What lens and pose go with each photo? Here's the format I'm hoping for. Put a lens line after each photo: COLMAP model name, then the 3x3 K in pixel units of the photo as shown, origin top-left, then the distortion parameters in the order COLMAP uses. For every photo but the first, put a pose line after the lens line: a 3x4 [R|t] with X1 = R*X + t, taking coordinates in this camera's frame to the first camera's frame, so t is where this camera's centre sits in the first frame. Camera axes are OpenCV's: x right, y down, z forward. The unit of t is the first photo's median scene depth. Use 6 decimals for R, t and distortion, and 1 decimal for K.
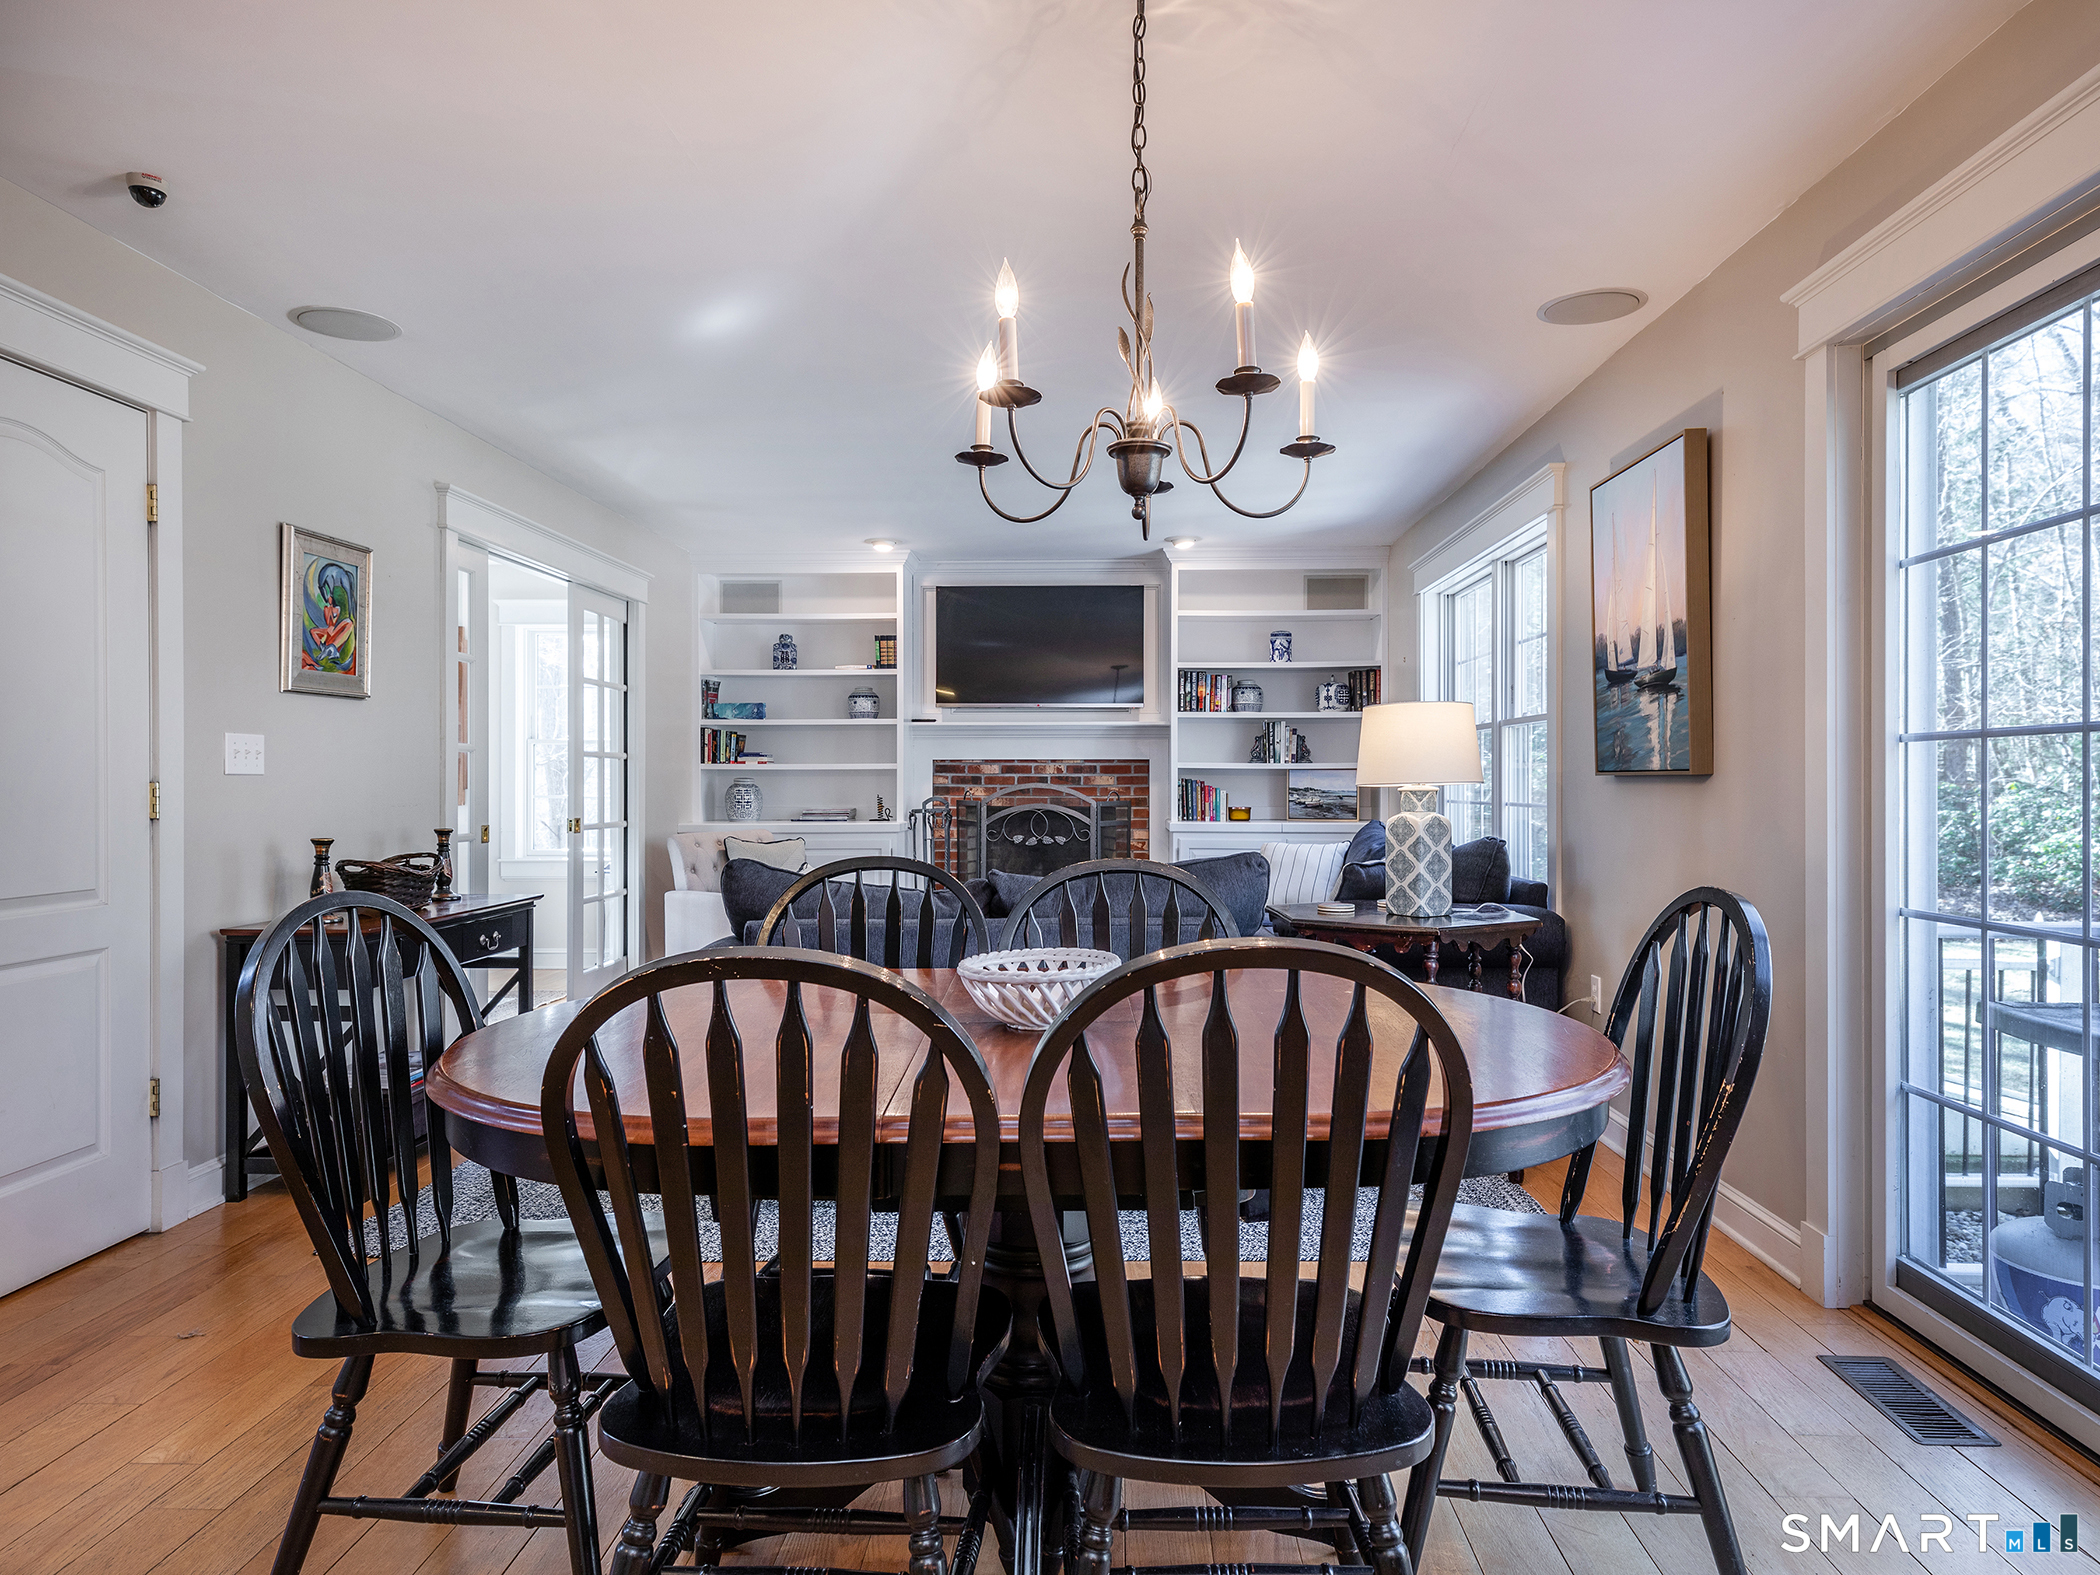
lens RADIAL K [[1308.6, 0, 1050.0], [0, 1308.6, 787.5], [0, 0, 1]] dist [0.005098, 0.000548]
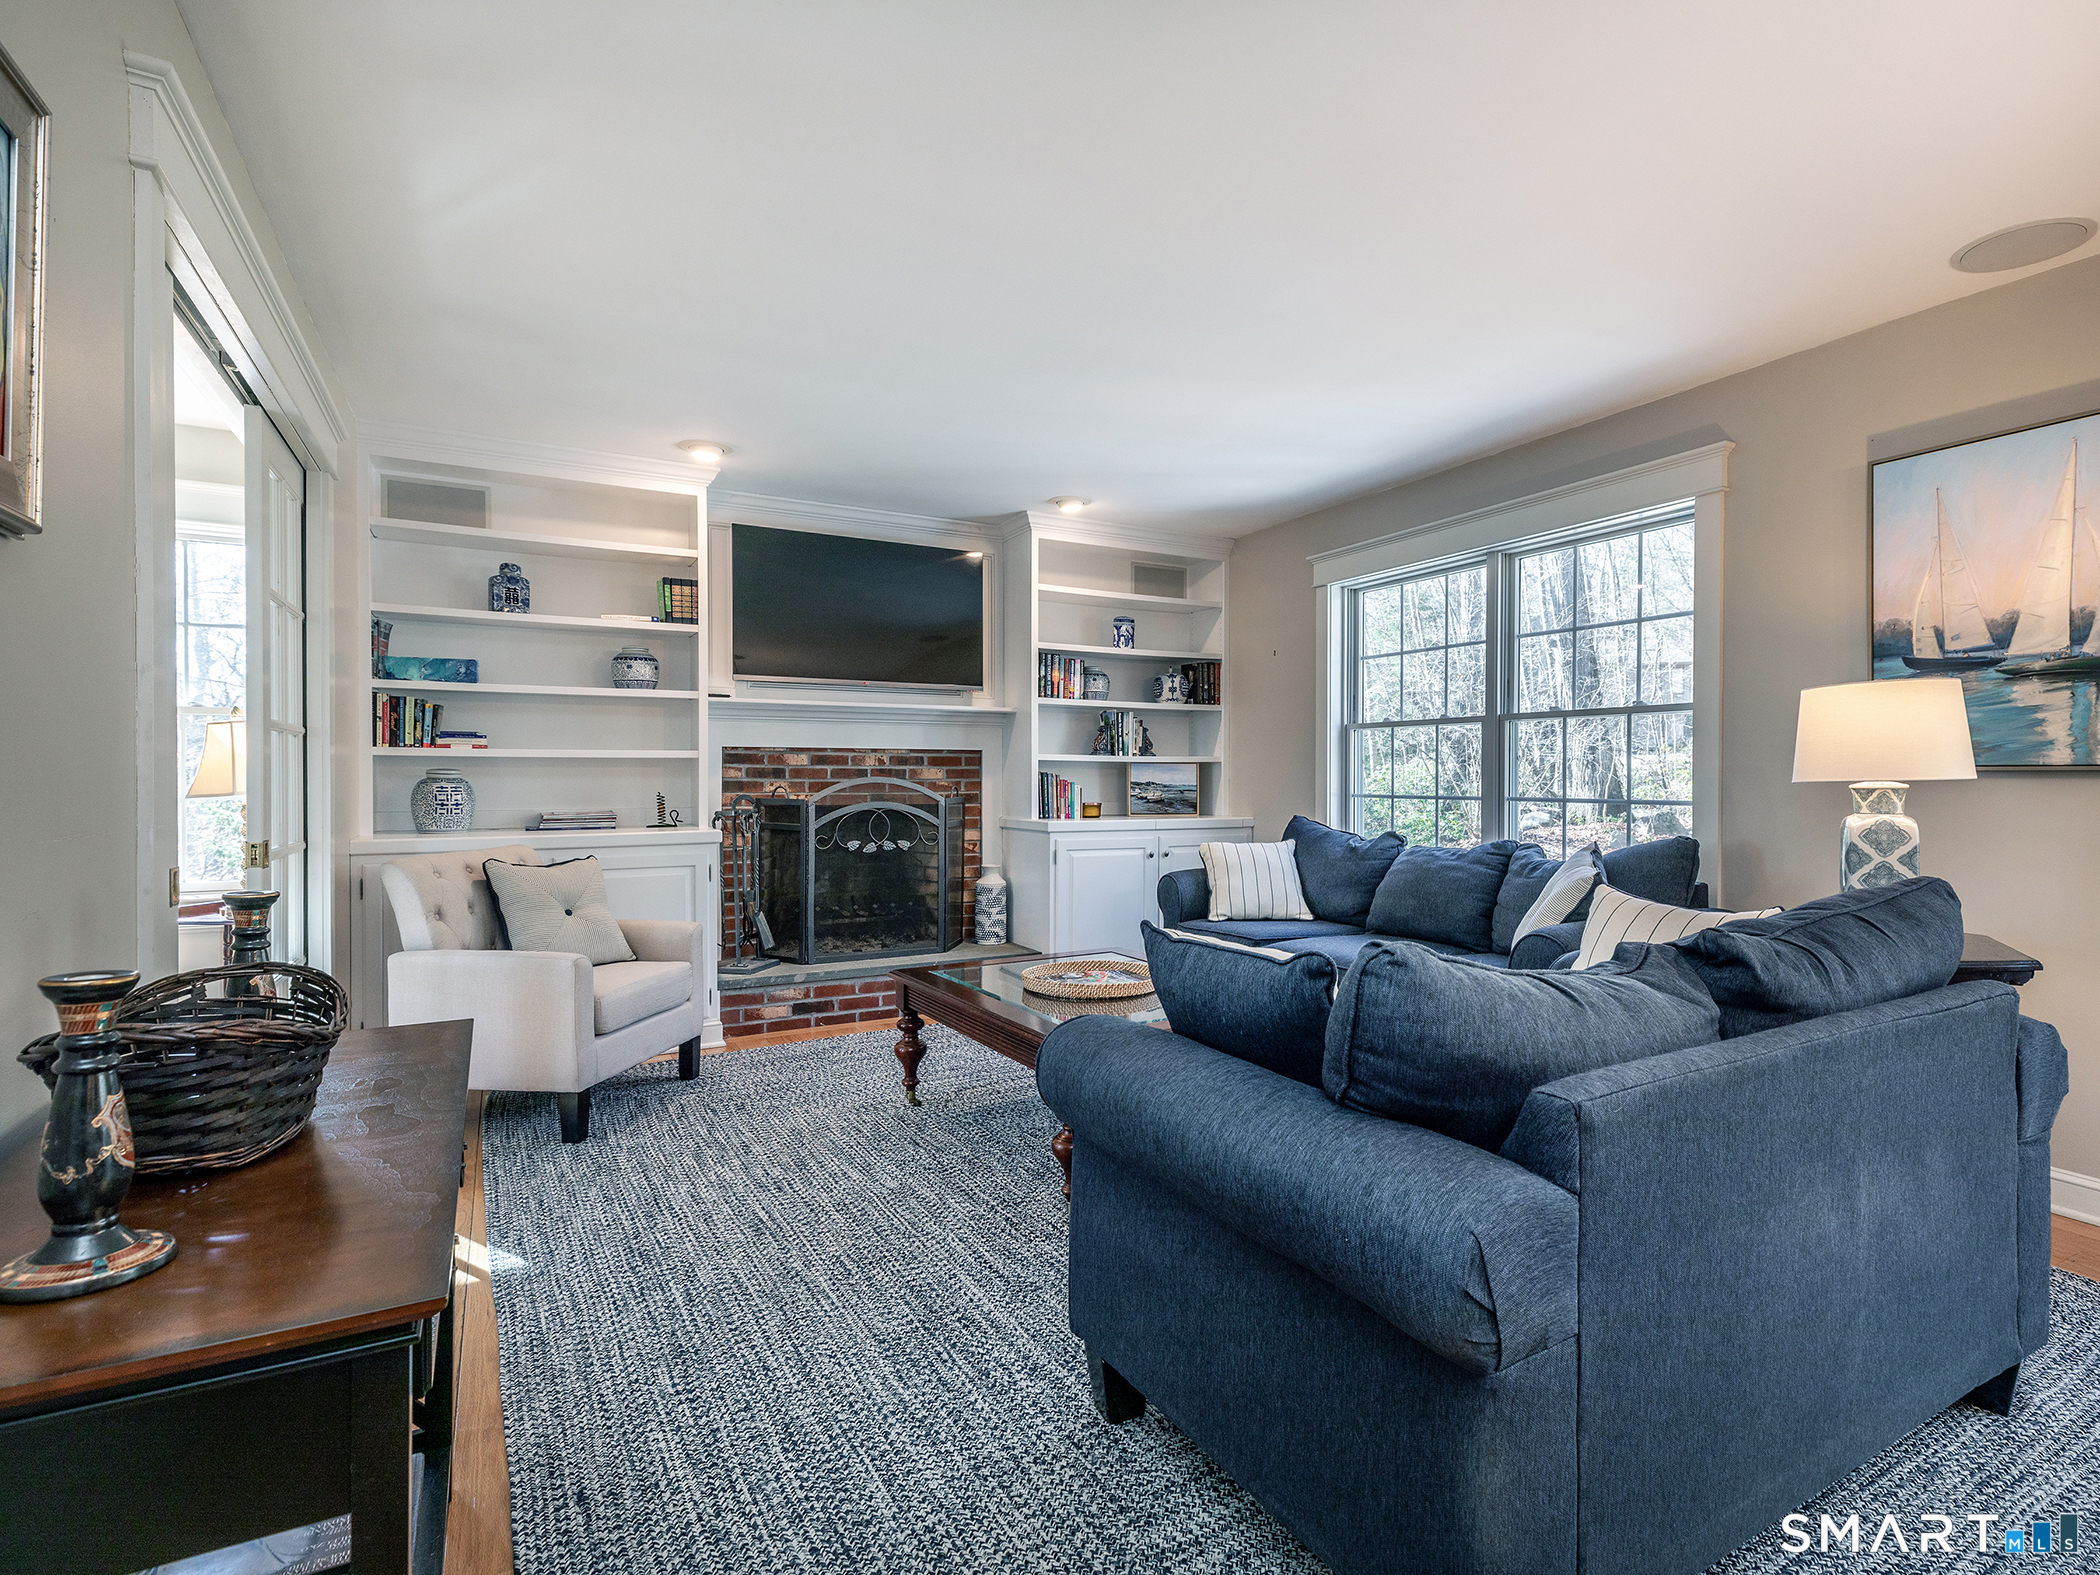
lens RADIAL K [[1092.8, 0, 1137.4], [0, 1092.8, 788.1], [0, 0, 1]] dist [0.039002, -0.000537]
pose [[0.843161, -0.004729, 0.537640, -0.242938], [0.000492, 0.999968, 0.008025, -0.001718], [-0.537661, -0.006502, 0.843136, 0.328496]]
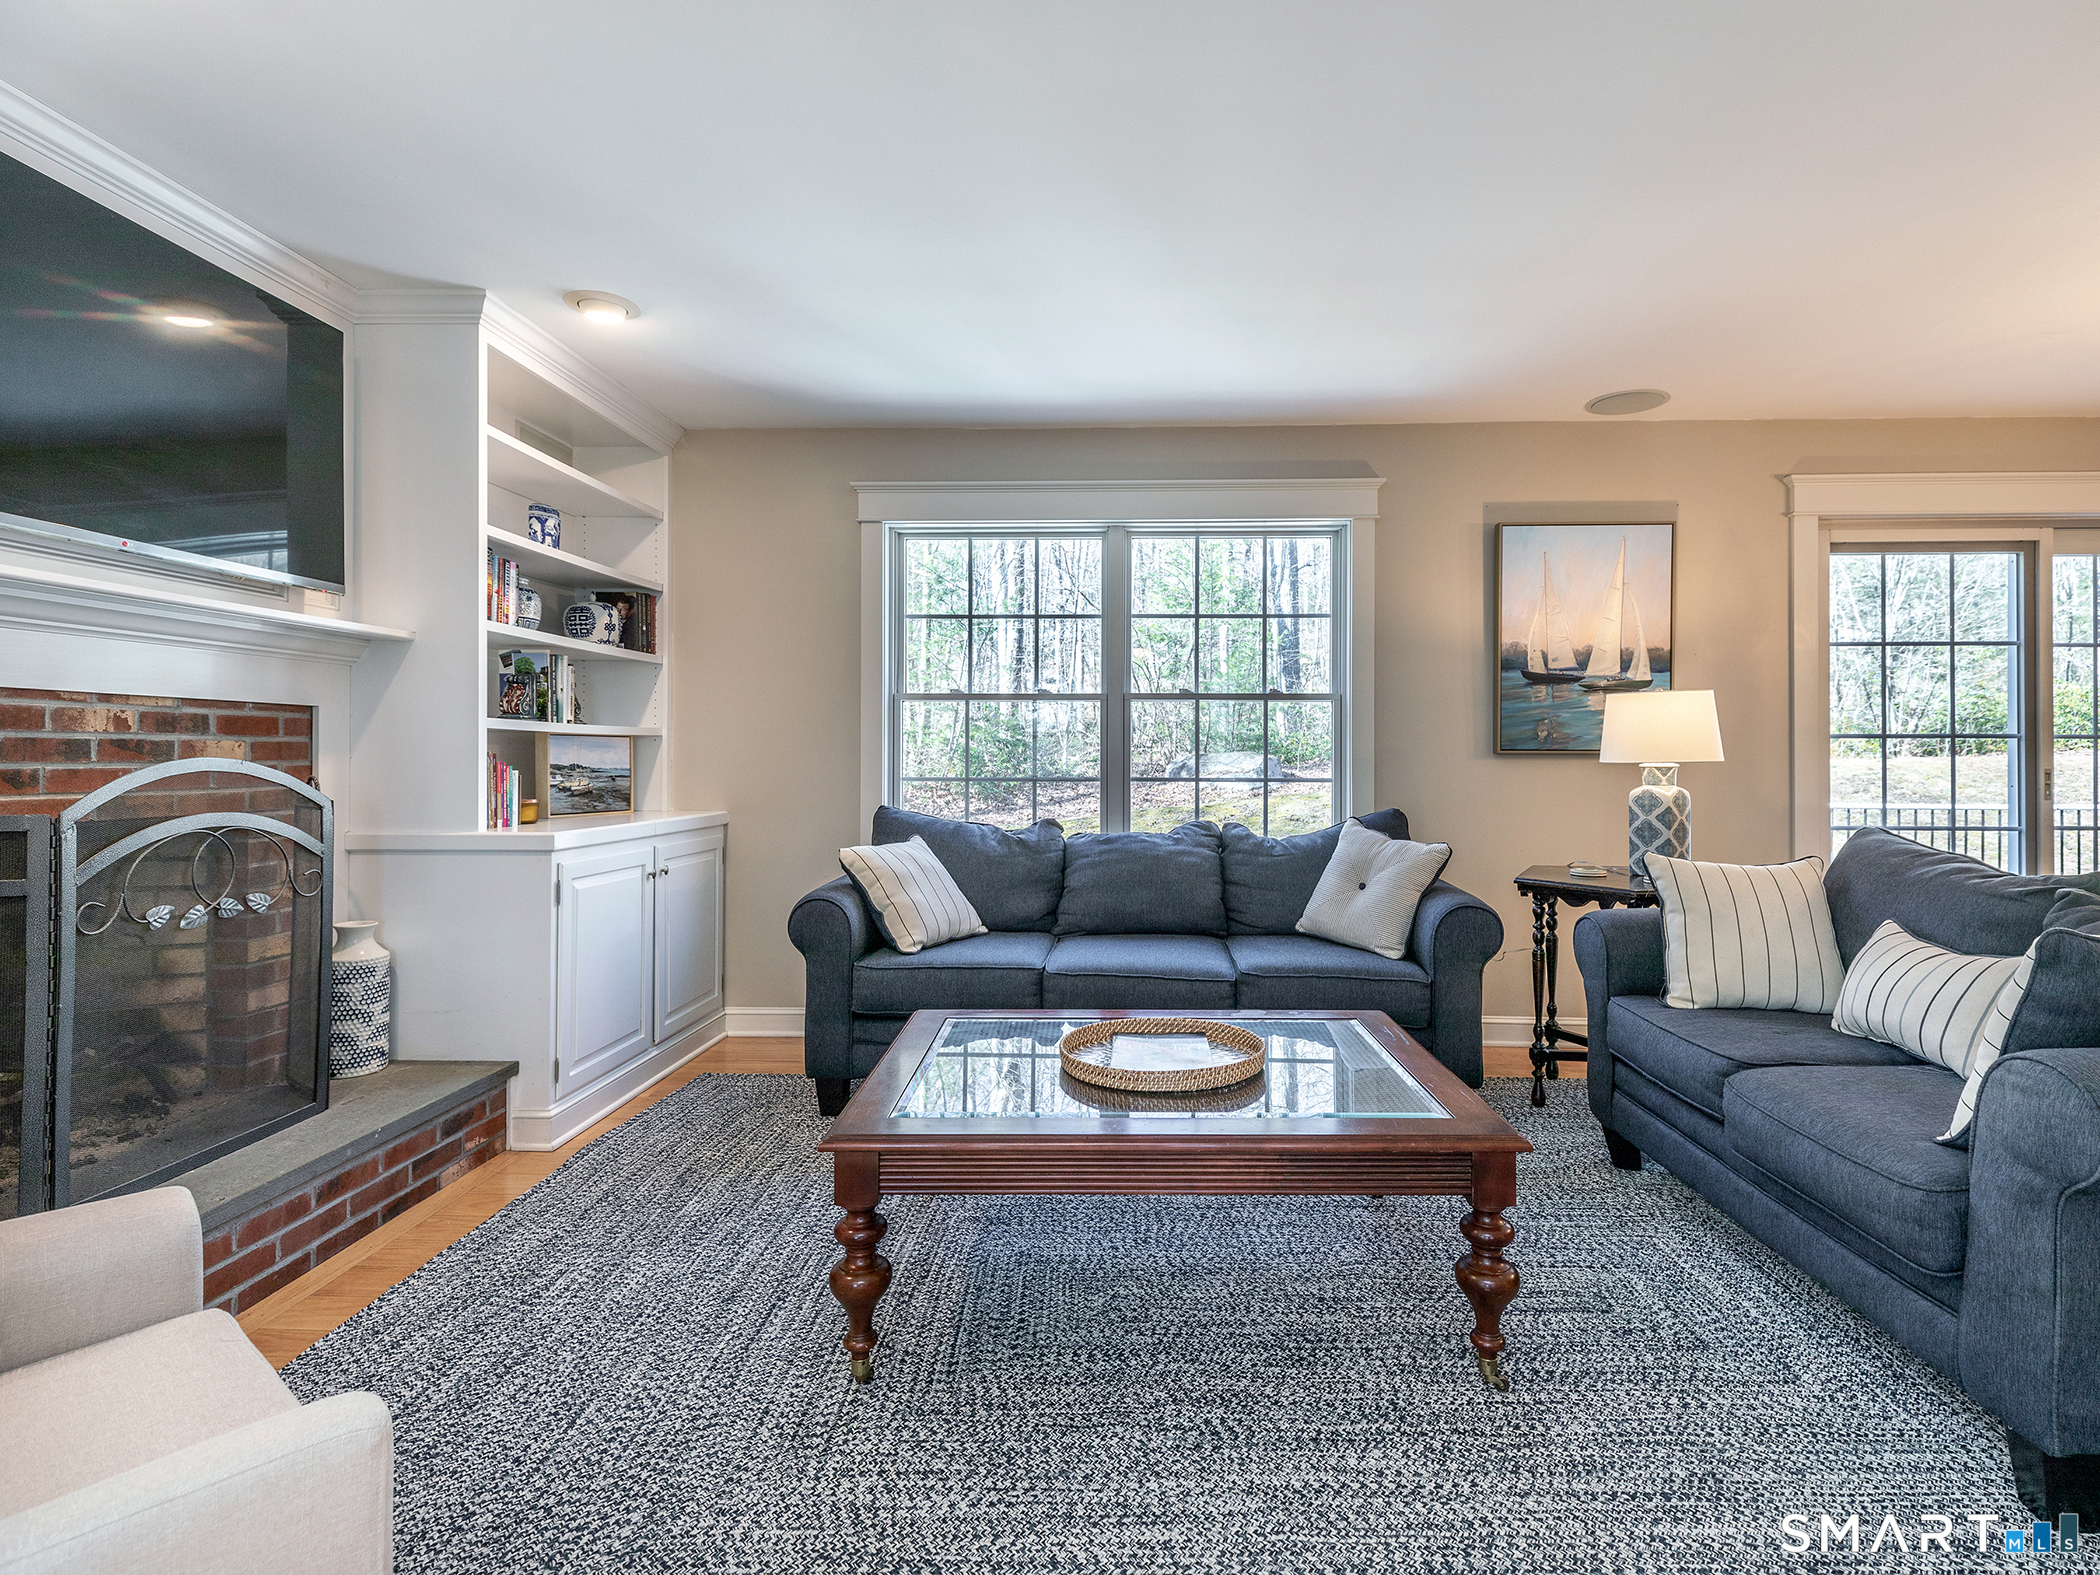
lens RADIAL K [[1059.2, 0, 1127.0], [0, 1059.2, 747.8], [0, 0, 1]] dist [0.012392, -0.000739]
pose [[-0.015439, 0.007552, 0.999852, -0.318099], [0.000753, 0.999971, -0.007541, -0.003657], [-0.999881, 0.000637, -0.015445, 0.744290]]
